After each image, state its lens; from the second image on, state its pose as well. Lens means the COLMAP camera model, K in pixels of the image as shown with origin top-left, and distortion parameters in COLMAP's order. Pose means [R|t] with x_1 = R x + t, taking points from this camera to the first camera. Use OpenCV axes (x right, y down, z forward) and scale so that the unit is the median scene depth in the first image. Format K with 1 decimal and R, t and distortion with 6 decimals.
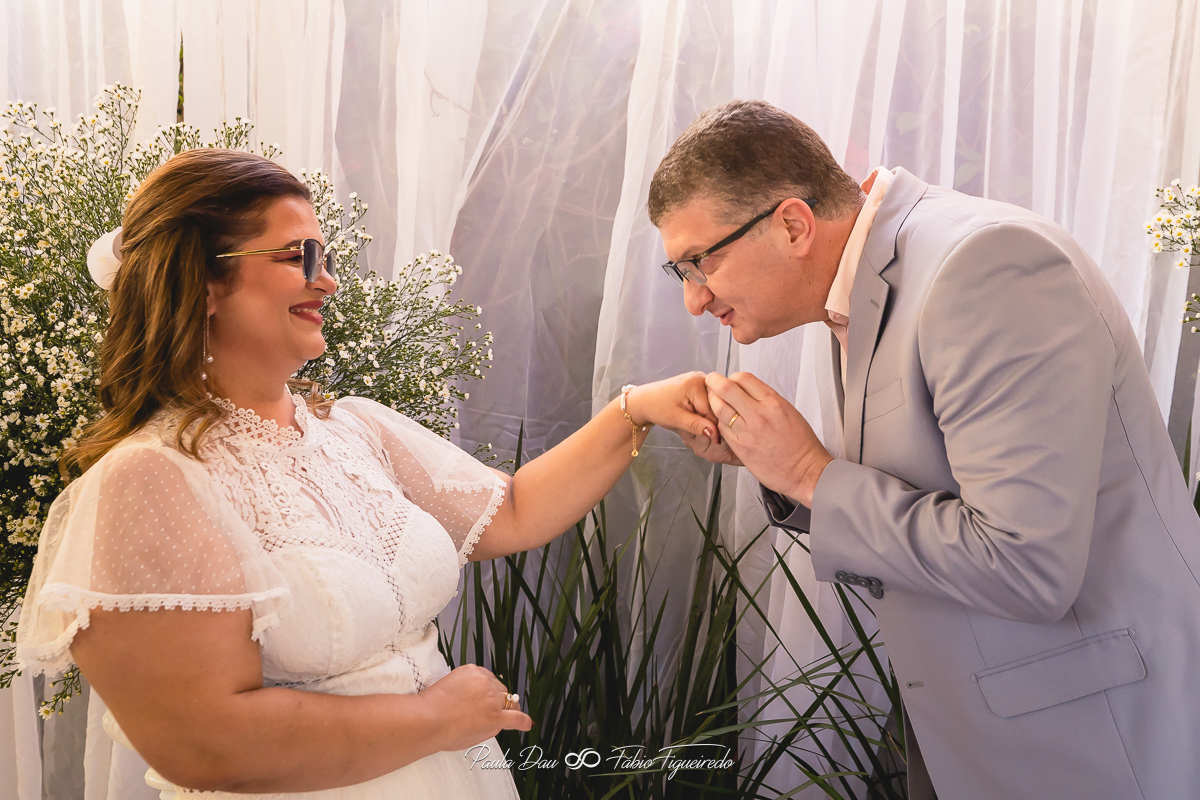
lens RADIAL K [[1138.6, 0, 671.2], [0, 1138.6, 362.7], [0, 0, 1]] dist [0.004164, 0.000000]
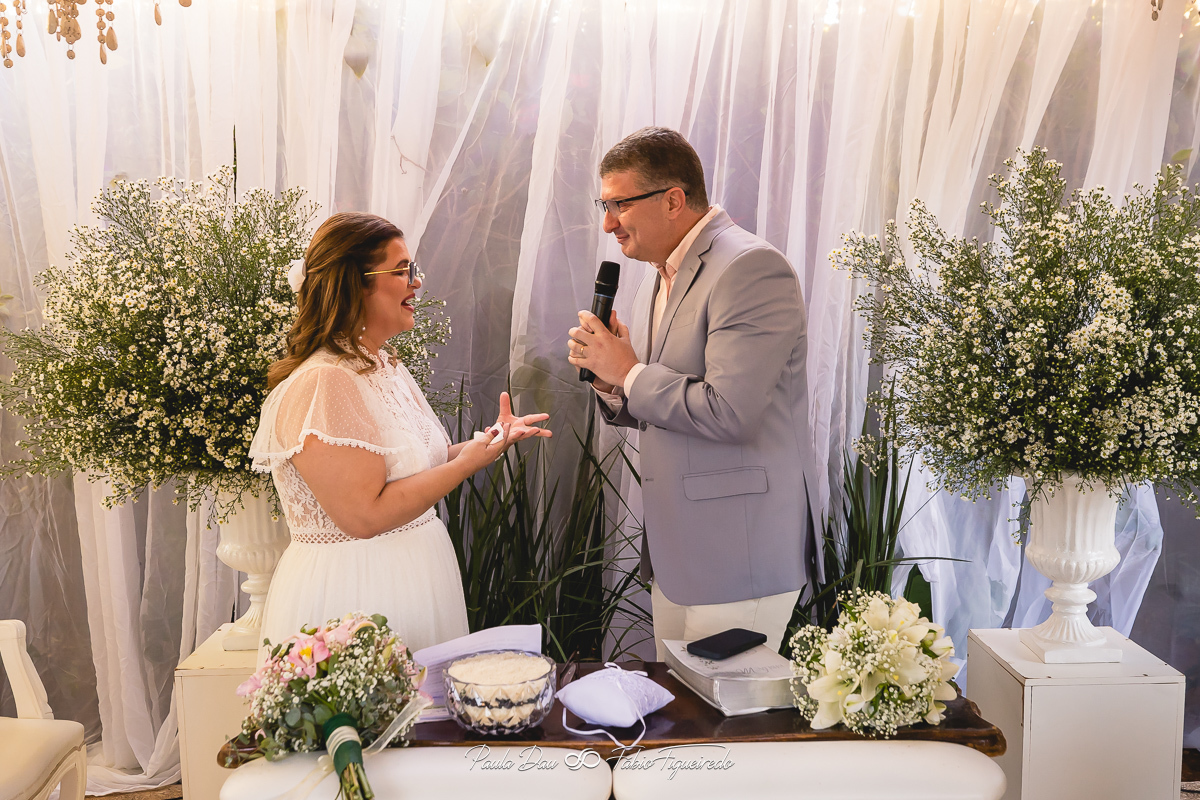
lens RADIAL K [[1068.5, 0, 604.6], [0, 1068.5, 391.4], [0, 0, 1]] dist [0.002522, 0.000378]
pose [[0.999254, -0.002487, 0.038528, 0.003035], [0.001064, 0.999318, 0.036911, 0.021589], [-0.038594, -0.036843, 0.998576, -0.486154]]
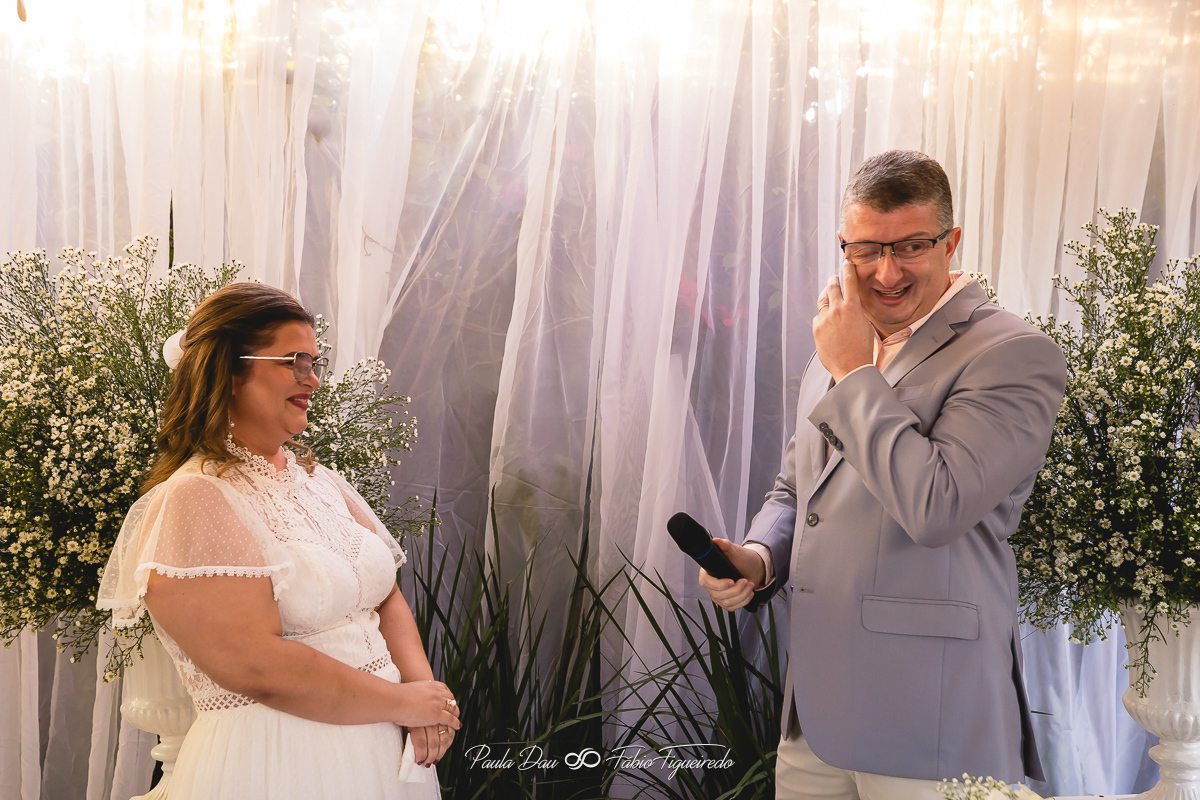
lens RADIAL K [[1068.5, 0, 612.0], [0, 1068.5, 411.2], [0, 0, 1]] dist [0.002522, 0.000378]
pose [[0.998394, -0.002611, 0.056594, 0.001999], [0.005824, 0.998375, -0.056682, 0.036430], [-0.056354, 0.056921, 0.996787, -0.254406]]
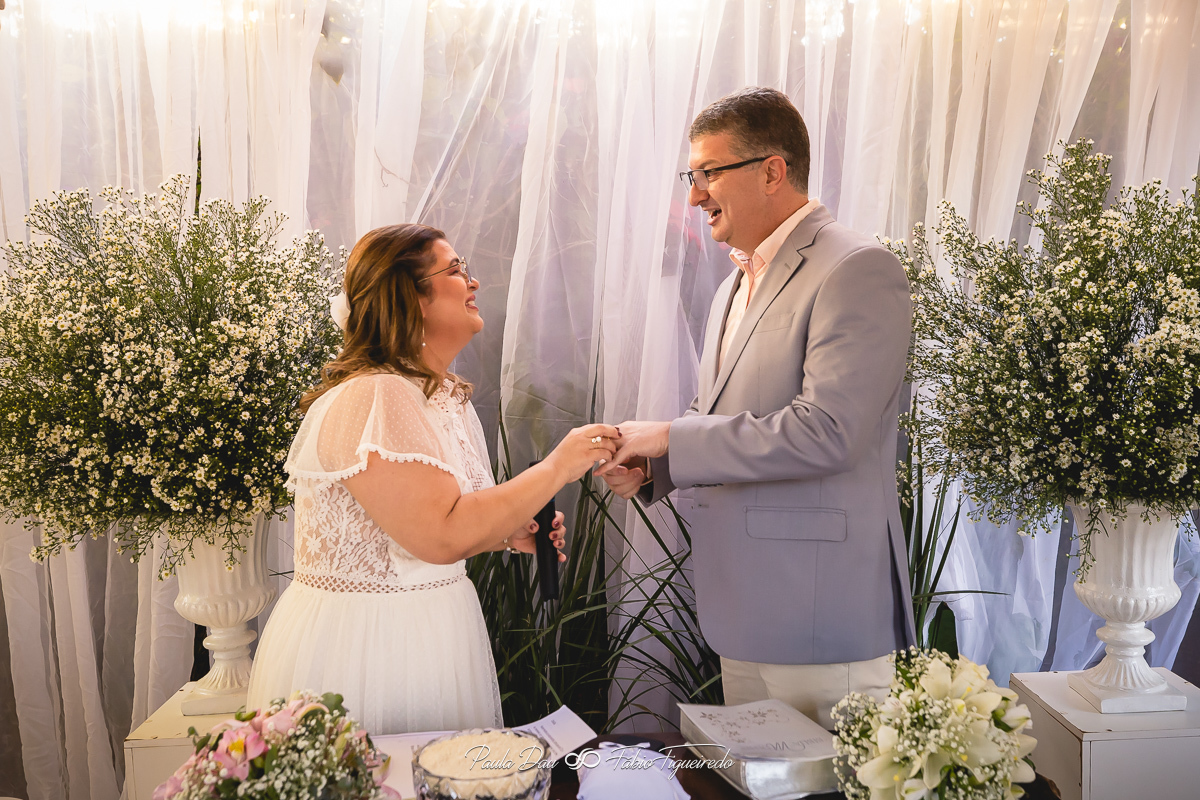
lens RADIAL K [[1039.3, 0, 623.5], [0, 1039.3, 395.2], [0, 0, 1]] dist [-0.000807, -0.006286]
pose [[0.998322, -0.017374, 0.055237, 0.010832], [0.016721, 0.999785, 0.012271, 0.031224], [-0.055438, -0.011326, 0.998398, -0.323093]]
